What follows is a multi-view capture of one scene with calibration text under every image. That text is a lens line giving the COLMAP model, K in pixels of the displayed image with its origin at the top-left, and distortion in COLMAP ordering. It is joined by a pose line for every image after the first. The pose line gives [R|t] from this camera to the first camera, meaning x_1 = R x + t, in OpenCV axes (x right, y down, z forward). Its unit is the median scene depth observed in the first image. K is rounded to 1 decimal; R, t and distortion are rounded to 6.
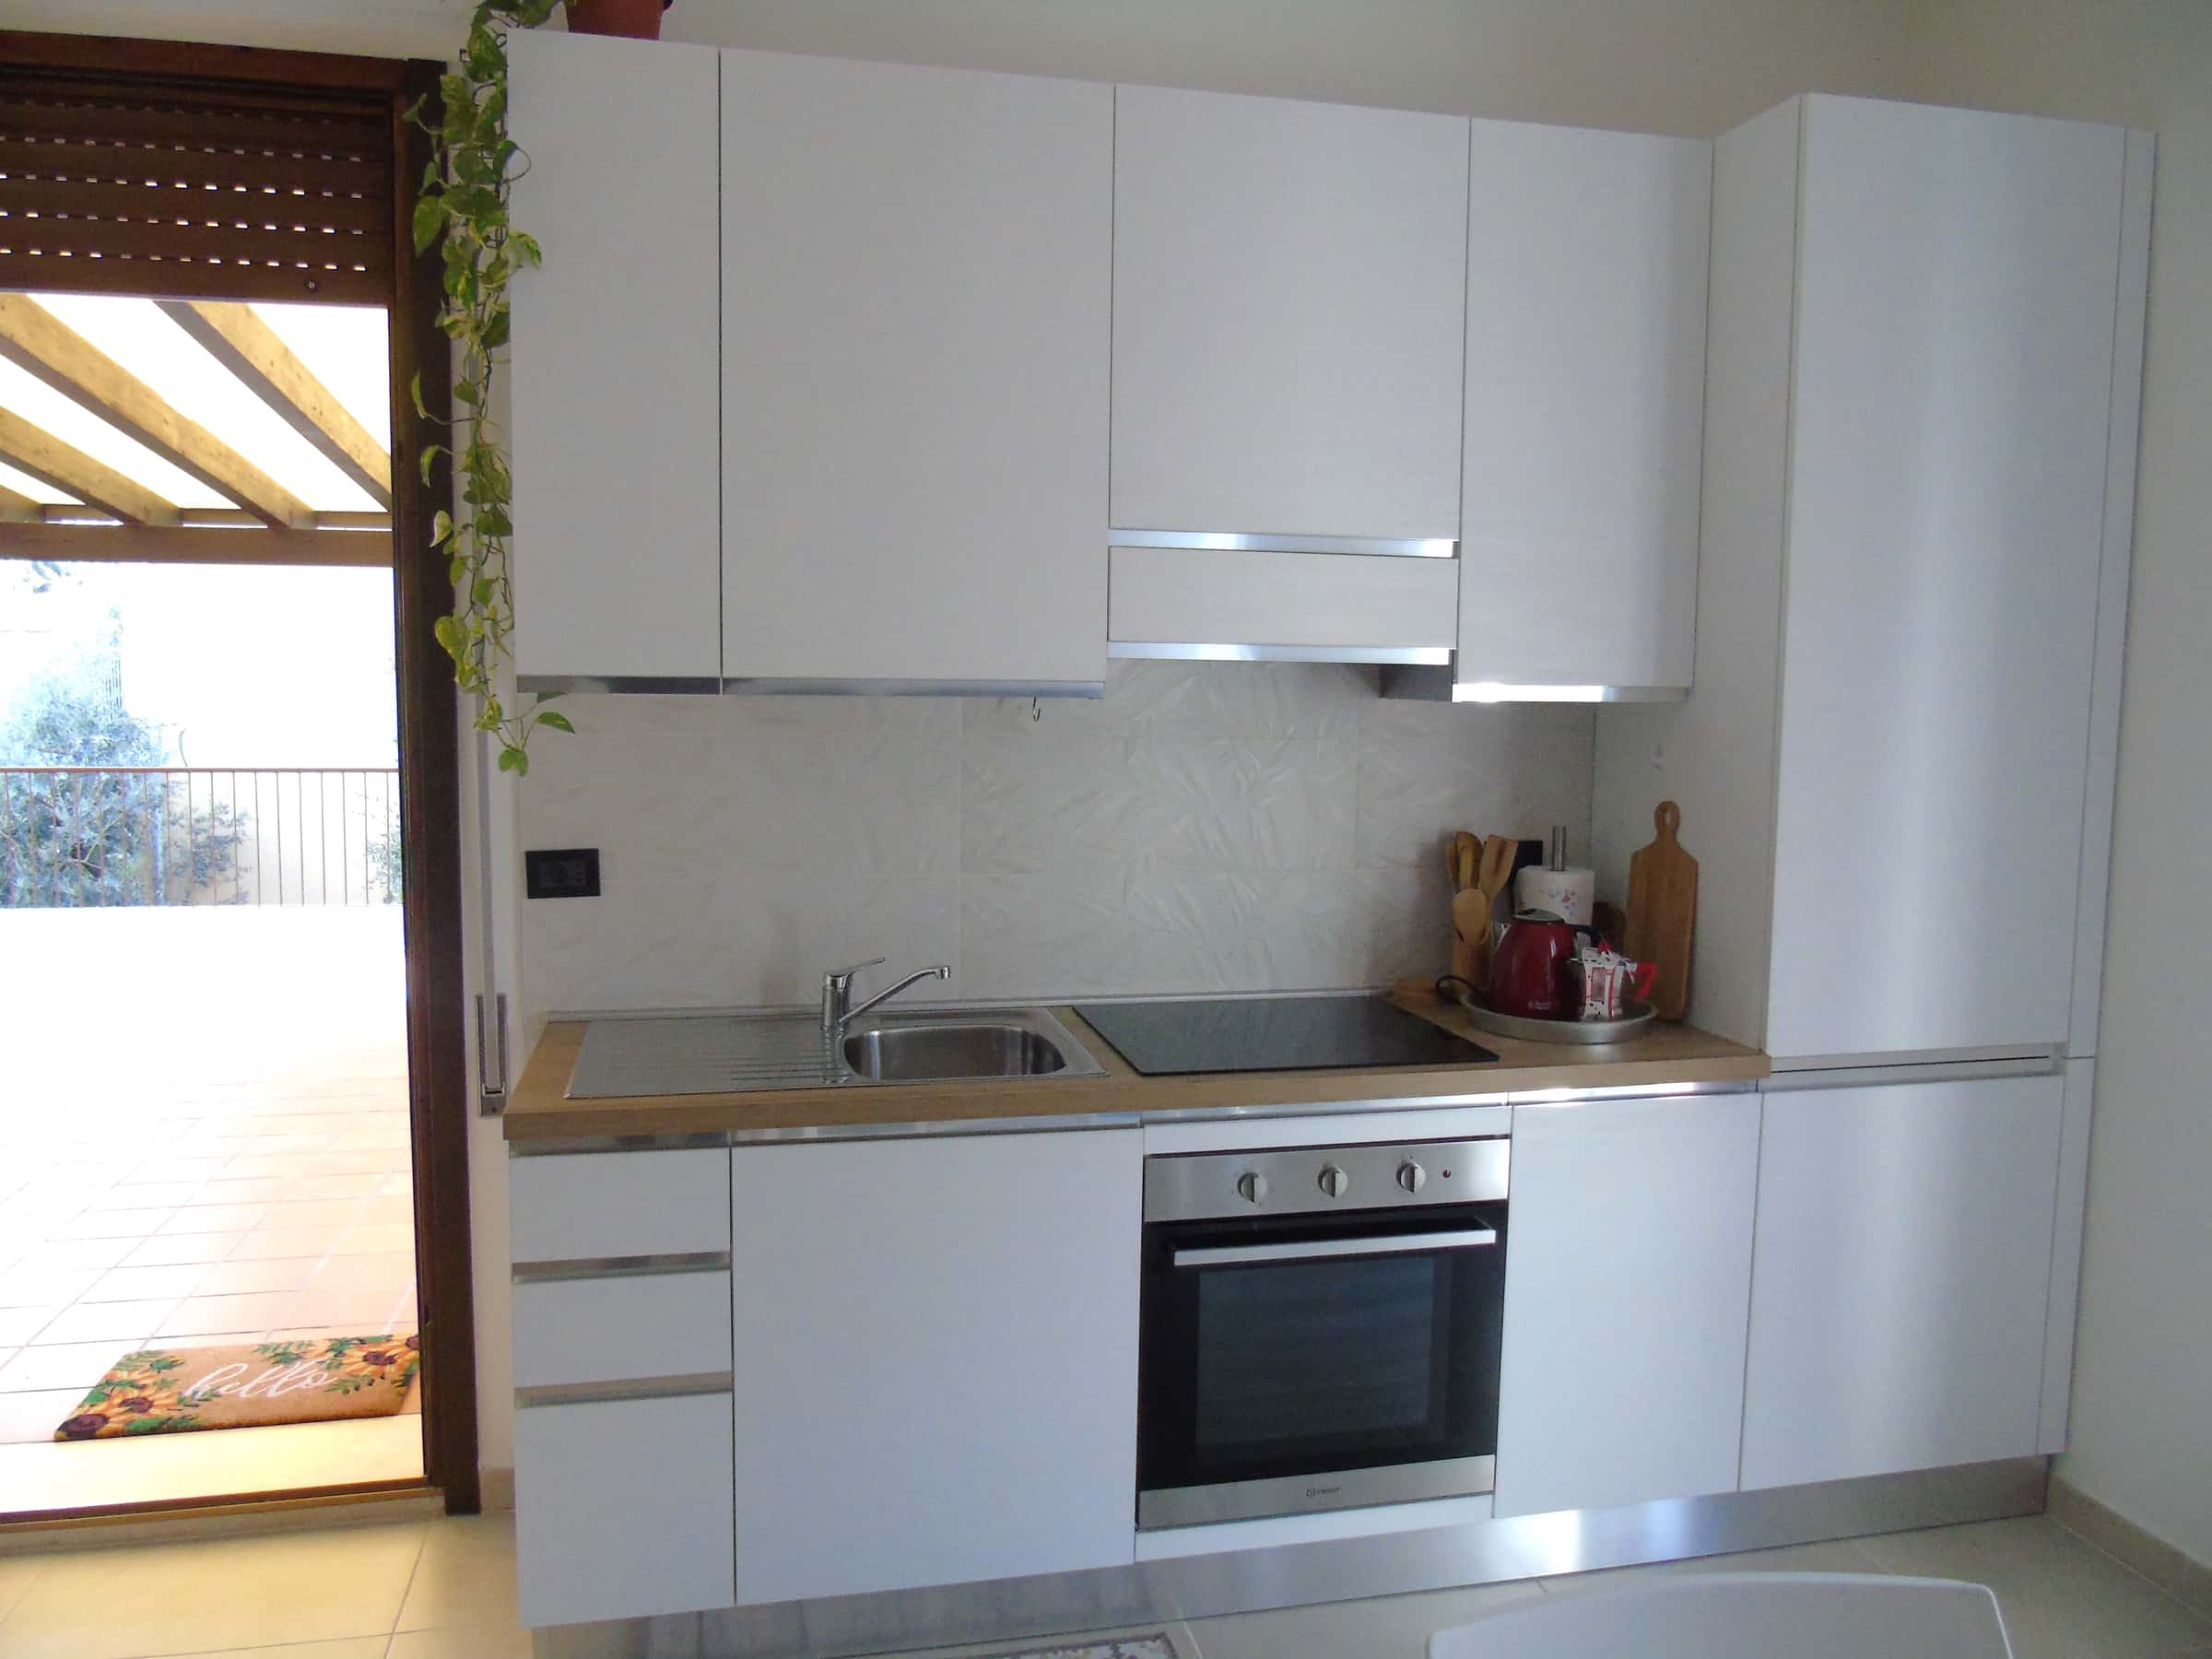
lens RADIAL K [[1631.7, 0, 1097.5], [0, 1631.7, 822.7], [0, 0, 1]] dist [-0.060319, 0.056030]
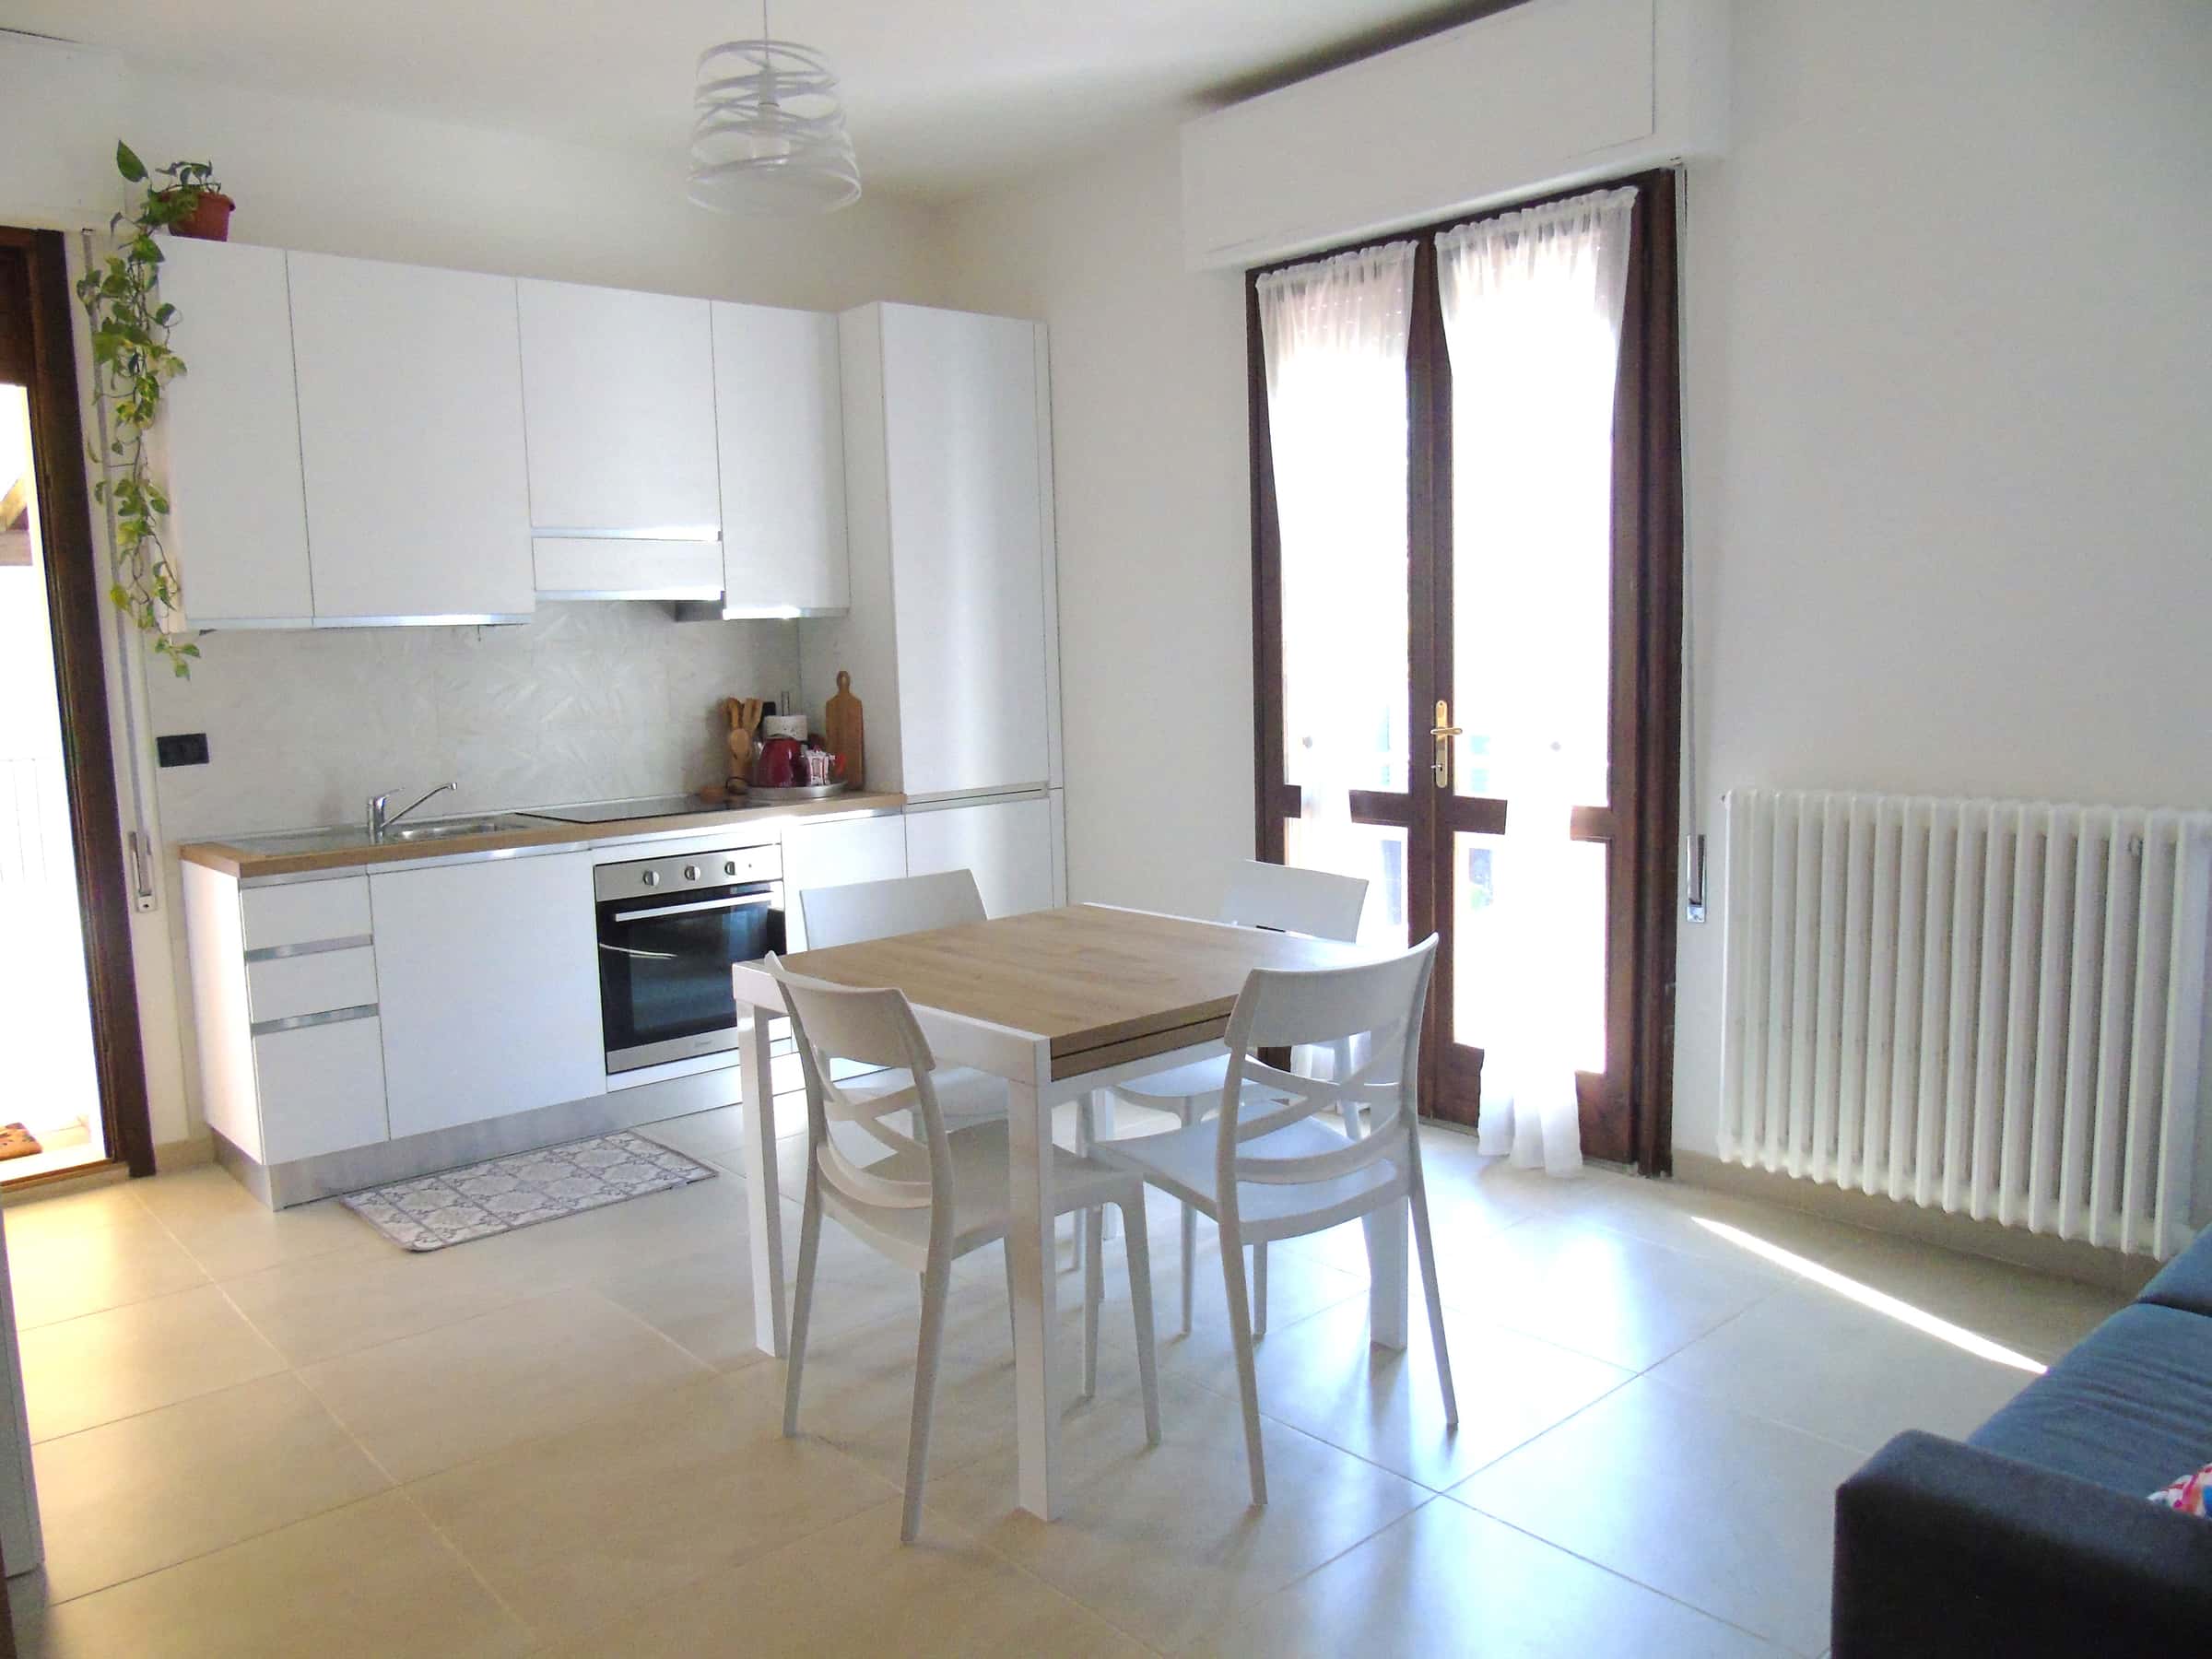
lens RADIAL K [[1631.7, 0, 1097.5], [0, 1631.7, 822.7], [0, 0, 1]] dist [-0.060319, 0.056030]
pose [[0.875756, -0.094485, 0.473417, -0.295963], [0.086941, 0.995494, 0.037853, 0.118866], [-0.474861, 0.008010, 0.880025, -0.788582]]
